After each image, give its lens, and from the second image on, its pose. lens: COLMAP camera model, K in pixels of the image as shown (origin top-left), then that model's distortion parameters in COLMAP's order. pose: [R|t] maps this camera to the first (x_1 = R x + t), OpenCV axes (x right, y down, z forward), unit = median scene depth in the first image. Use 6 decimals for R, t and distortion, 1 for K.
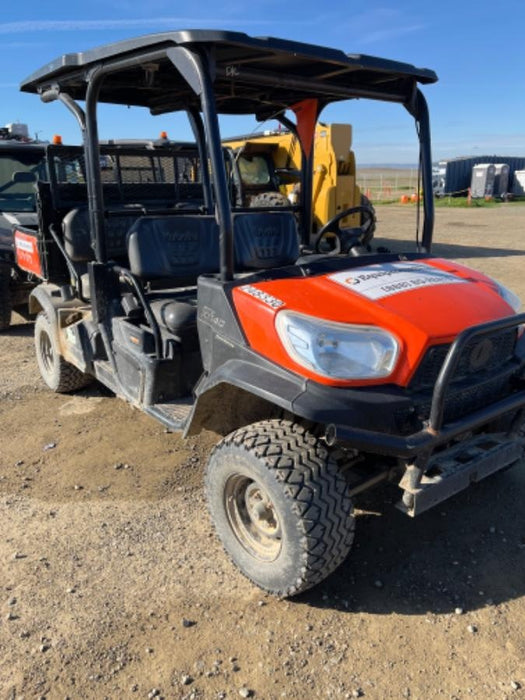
lens RADIAL K [[526.9, 0, 262.5], [0, 526.9, 350.0], [0, 0, 1]] dist [-0.005757, -0.001541]
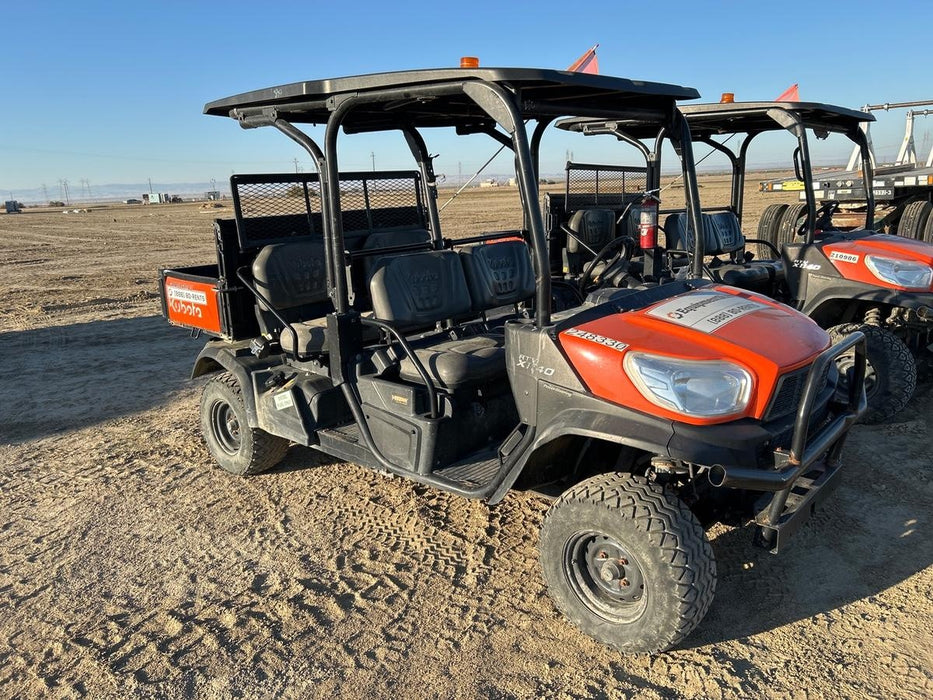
lens RADIAL K [[702.3, 0, 466.5], [0, 702.3, 350.0], [0, 0, 1]] dist [-0.005757, -0.001541]
pose [[0.981563, -0.083014, 0.172170, -0.361437], [0.094837, 0.993584, -0.061612, -0.020761], [-0.165951, 0.076804, 0.983139, -0.164231]]
